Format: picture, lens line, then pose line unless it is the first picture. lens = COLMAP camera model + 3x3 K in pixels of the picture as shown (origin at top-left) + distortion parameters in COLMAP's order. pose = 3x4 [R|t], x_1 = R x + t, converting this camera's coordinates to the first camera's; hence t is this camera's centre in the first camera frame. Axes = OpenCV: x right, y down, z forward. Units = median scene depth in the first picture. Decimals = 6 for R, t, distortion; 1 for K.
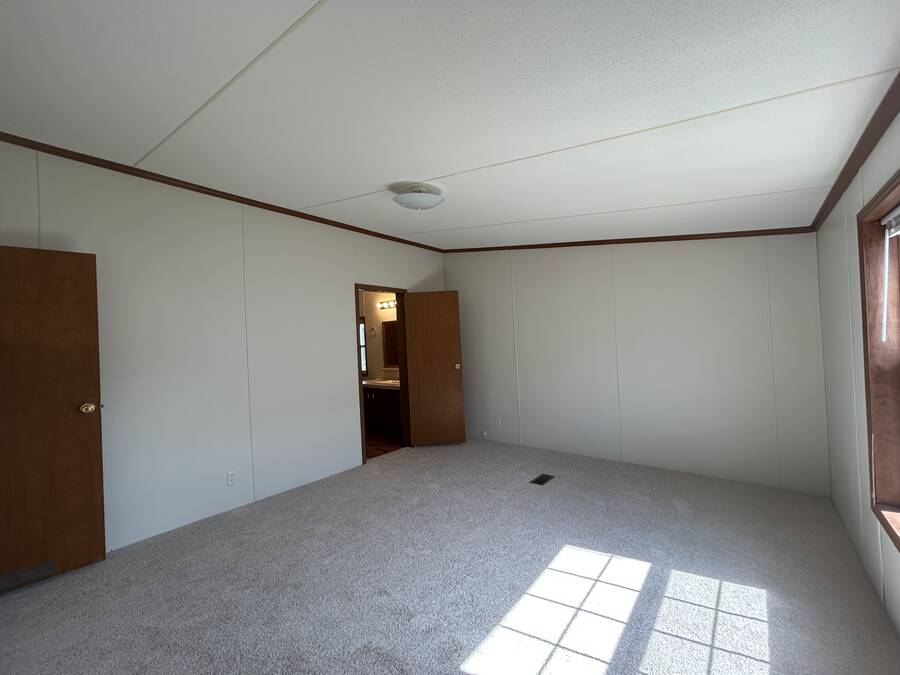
lens RADIAL K [[365.5, 0, 450.0], [0, 365.5, 337.5], [0, 0, 1]] dist [-0.000395, 0.000015]
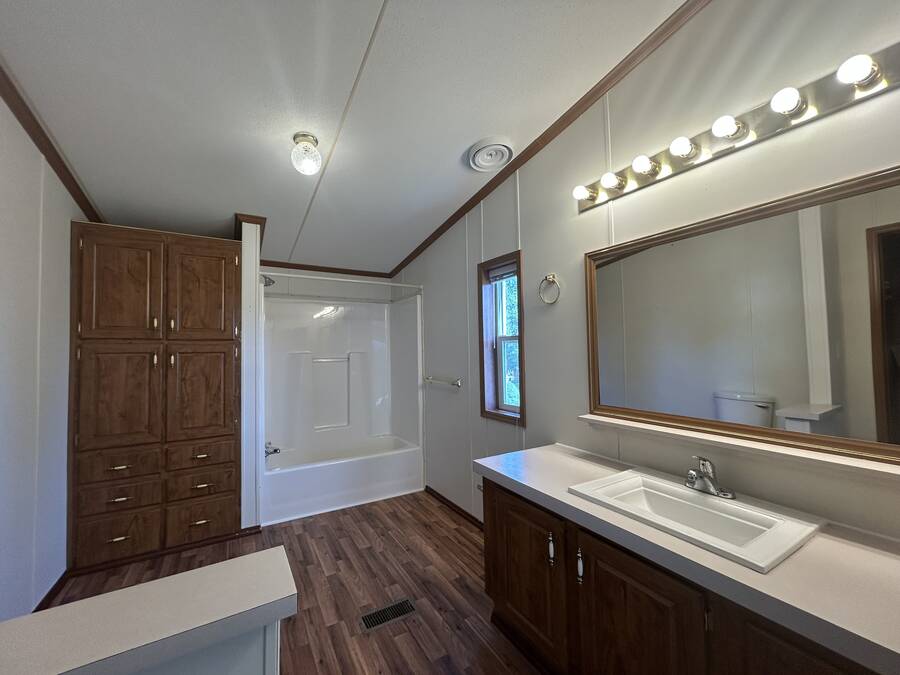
lens RADIAL K [[365.5, 0, 450.0], [0, 365.5, 337.5], [0, 0, 1]] dist [-0.000395, 0.000015]
pose [[0.940575, 0.033040, -0.337975, -0.180743], [-0.032350, 0.999447, 0.007674, 0.023886], [0.338042, 0.003716, 0.941124, 0.667035]]
